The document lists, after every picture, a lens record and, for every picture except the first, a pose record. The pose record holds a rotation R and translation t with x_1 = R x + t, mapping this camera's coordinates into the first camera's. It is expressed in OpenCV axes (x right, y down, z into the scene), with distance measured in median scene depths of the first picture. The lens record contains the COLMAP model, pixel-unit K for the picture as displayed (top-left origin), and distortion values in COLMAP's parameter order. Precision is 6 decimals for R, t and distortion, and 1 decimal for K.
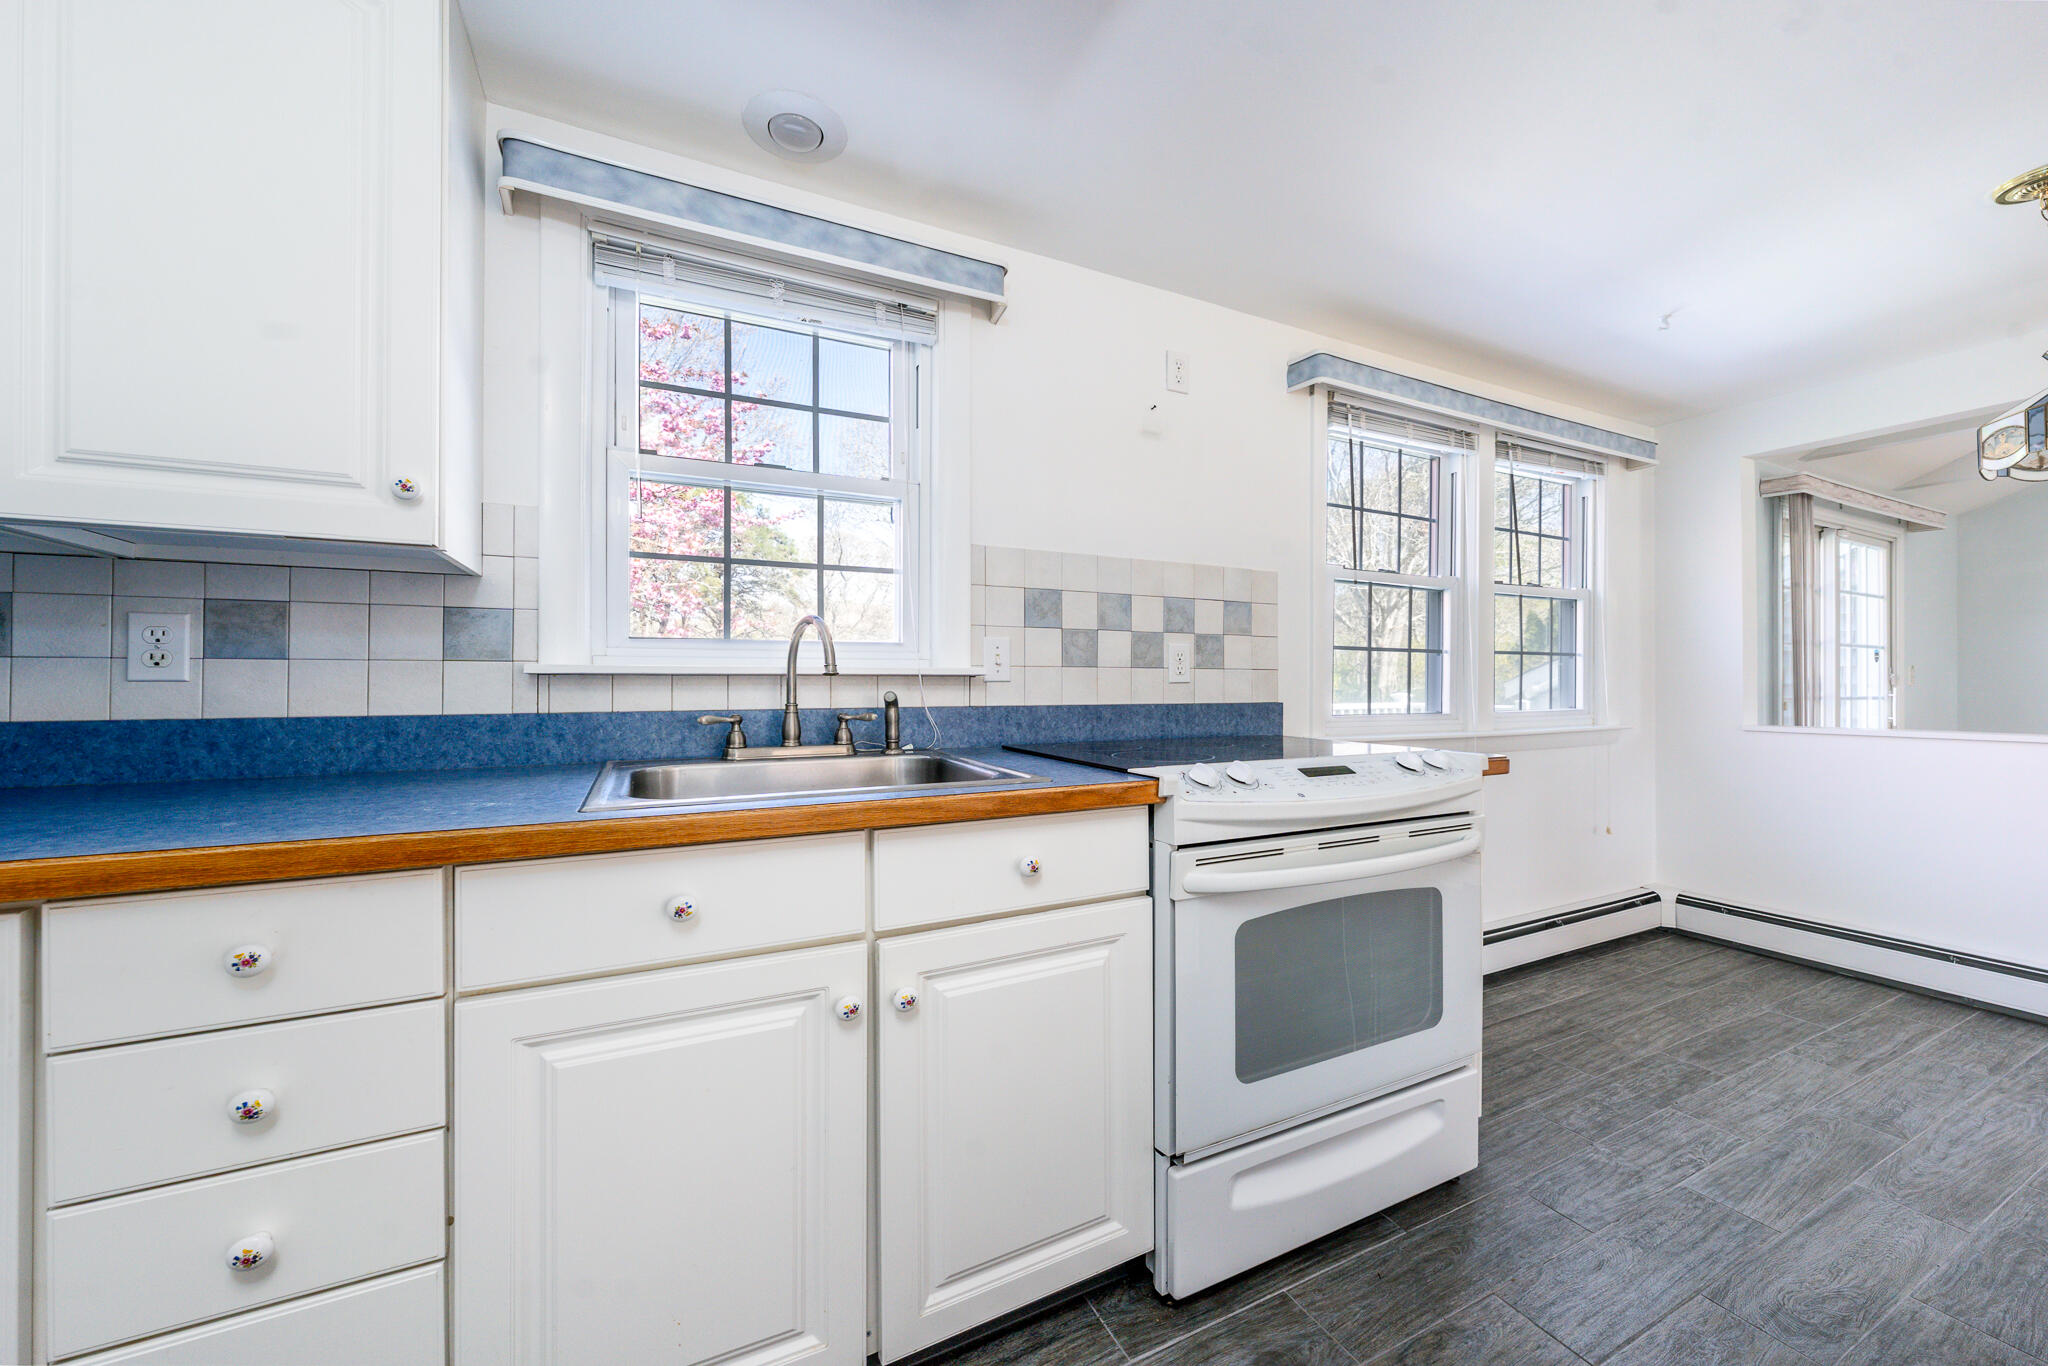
lens RADIAL K [[730.6, 0, 1036.8], [0, 730.6, 683.1], [0, 0, 1]] dist [-0.010169, 0.000209]
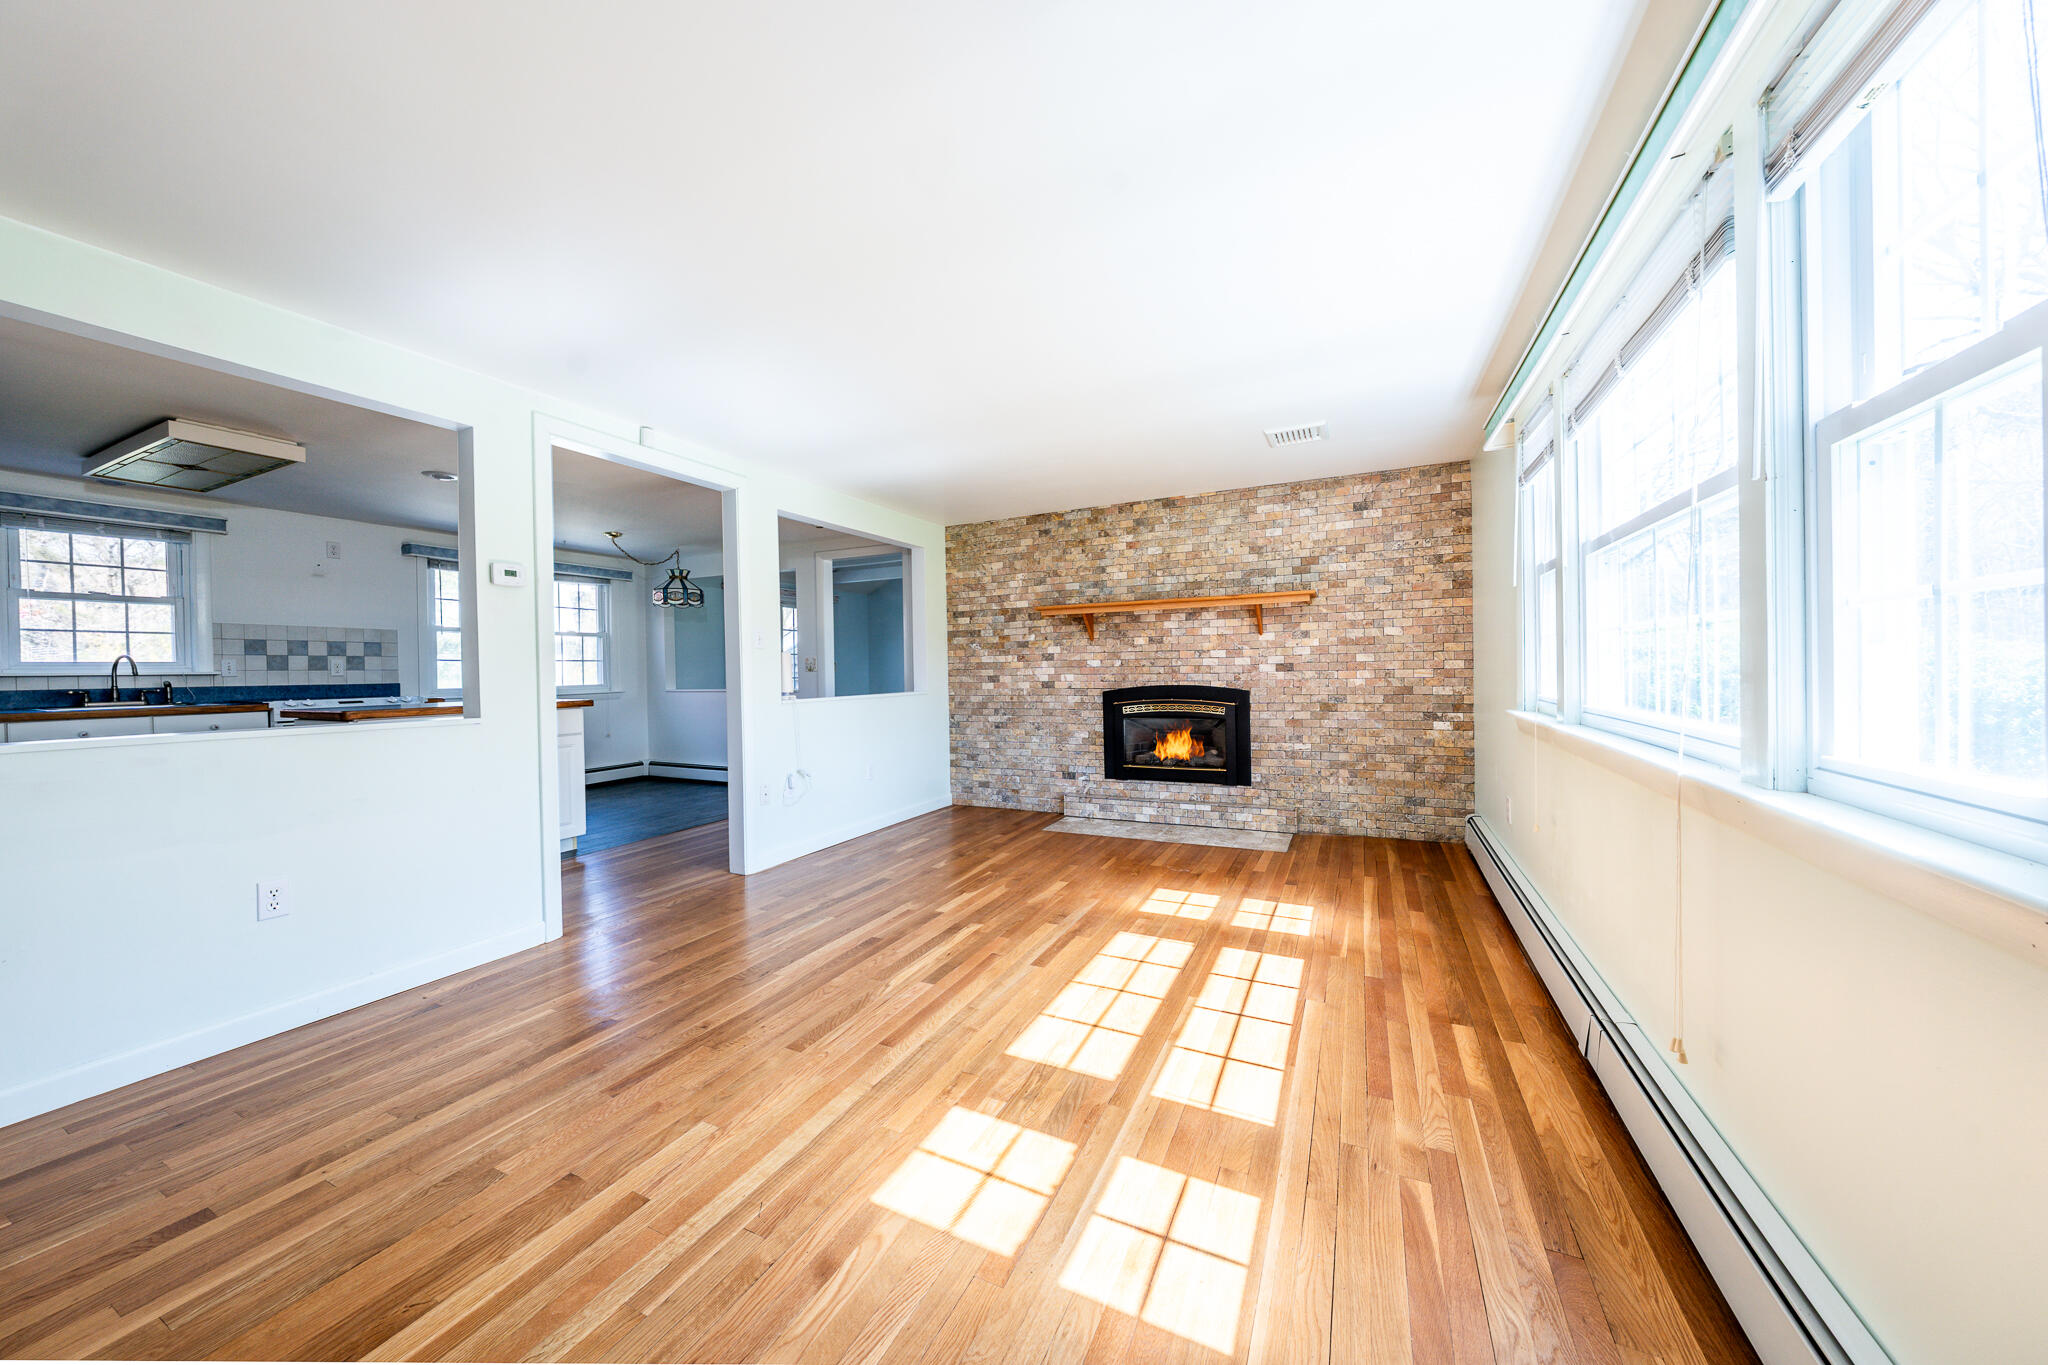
lens RADIAL K [[730.6, 0, 992.8], [0, 730.6, 676.7], [0, 0, 1]] dist [-0.010169, 0.000209]
pose [[0.816971, -0.016239, 0.576450, 0.668090], [0.011325, 0.999862, 0.012116, -0.002481], [-0.576568, -0.003370, 0.817042, -2.593706]]
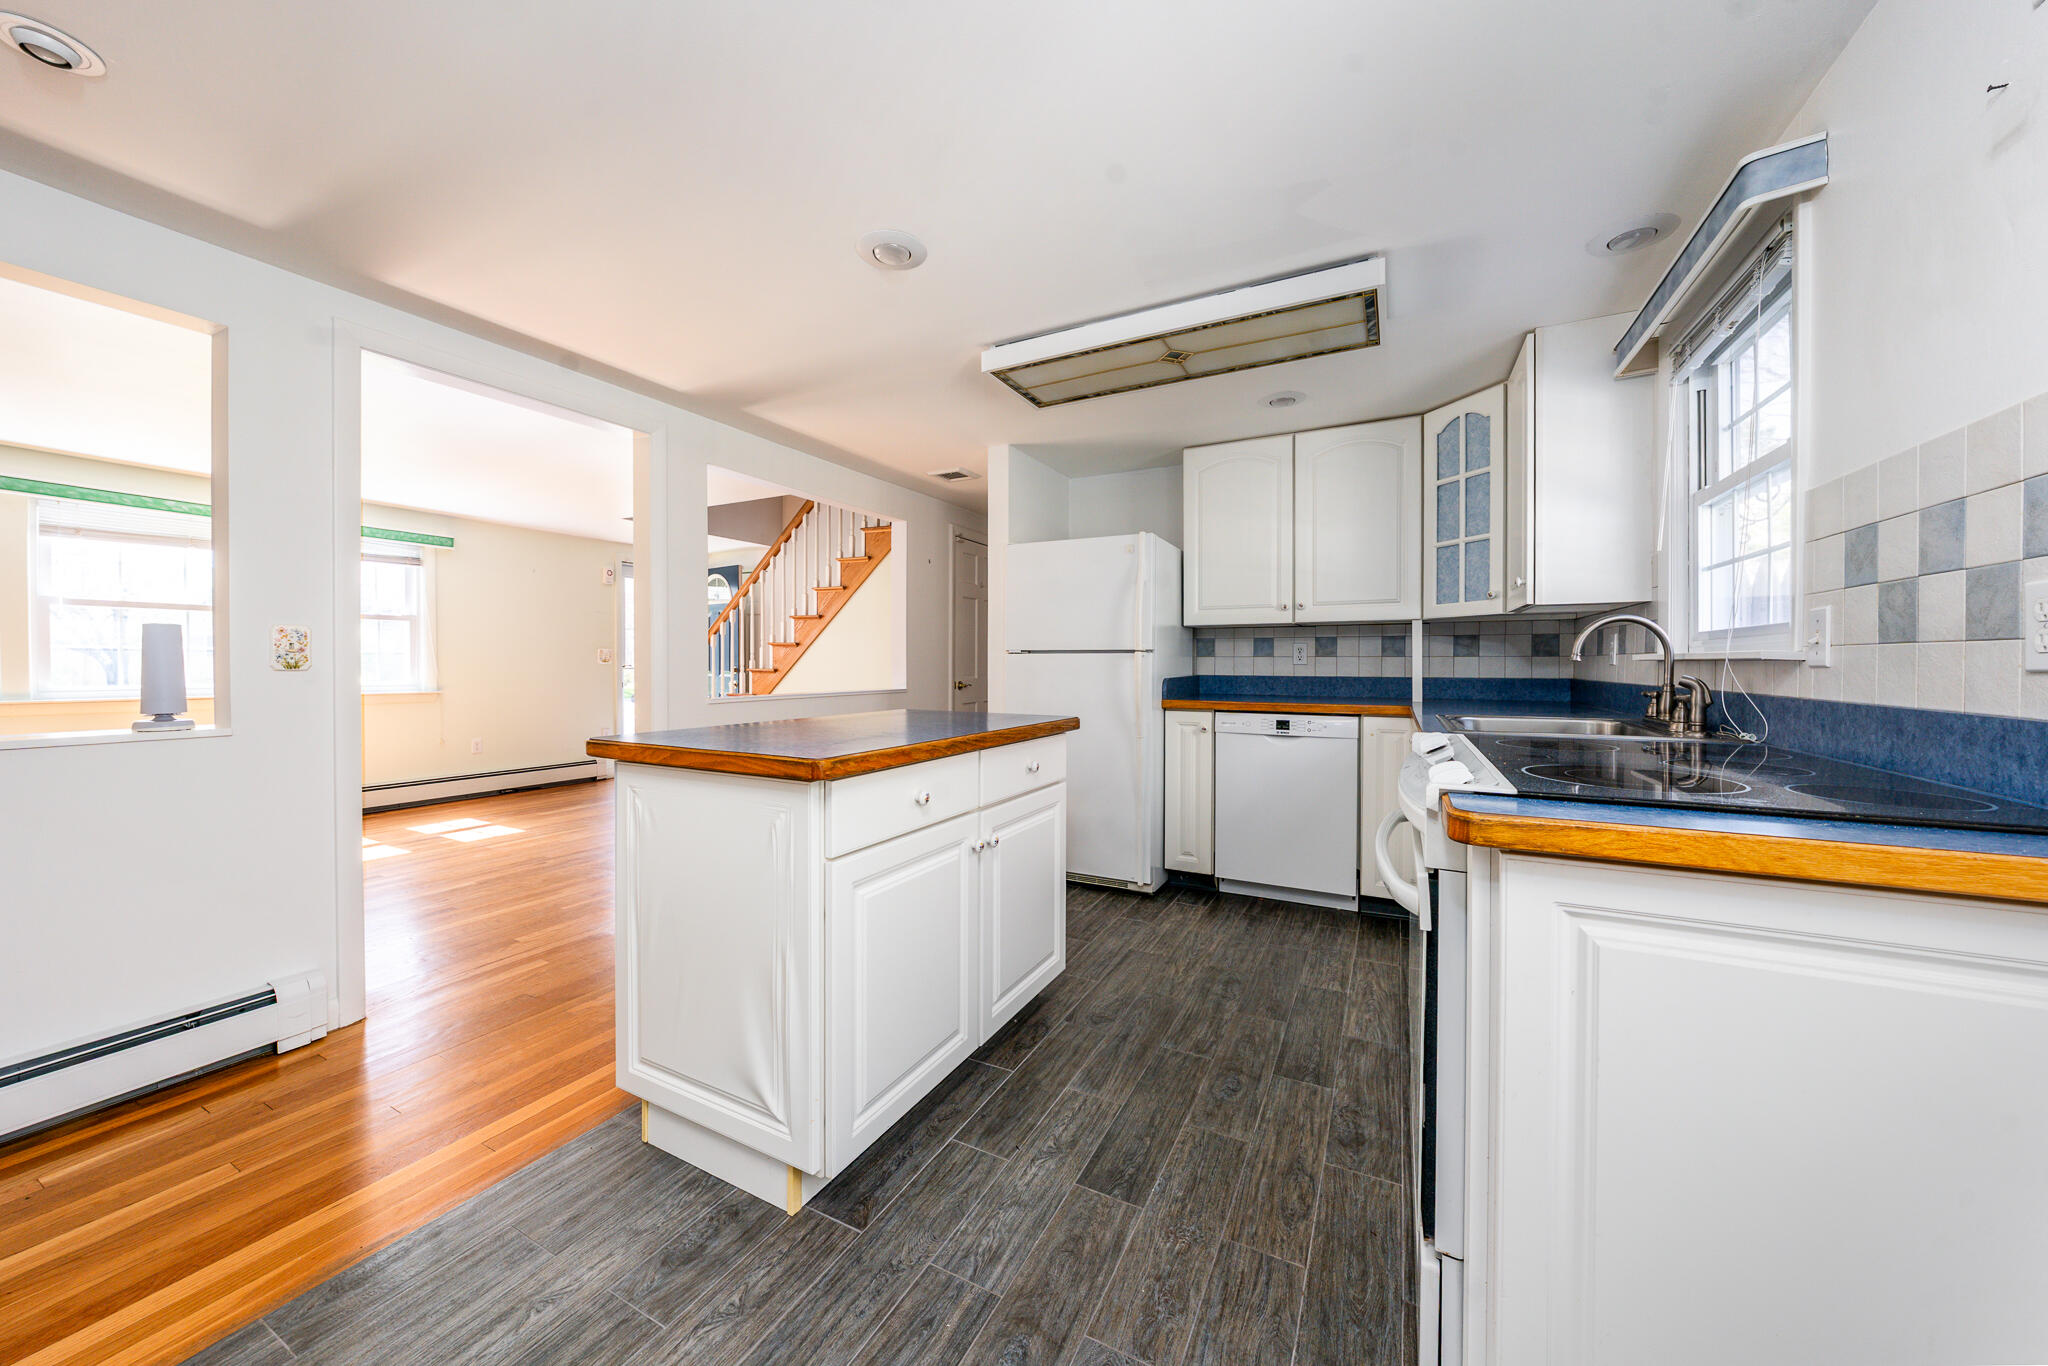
lens RADIAL K [[730.6, 0, 1016.4], [0, 730.6, 665.4], [0, 0, 1]] dist [-0.010169, 0.000209]
pose [[-0.802443, 0.002449, -0.596723, 1.034910], [-0.001126, 0.999984, 0.005618, -0.006306], [0.596727, 0.005180, -0.802427, 1.089147]]
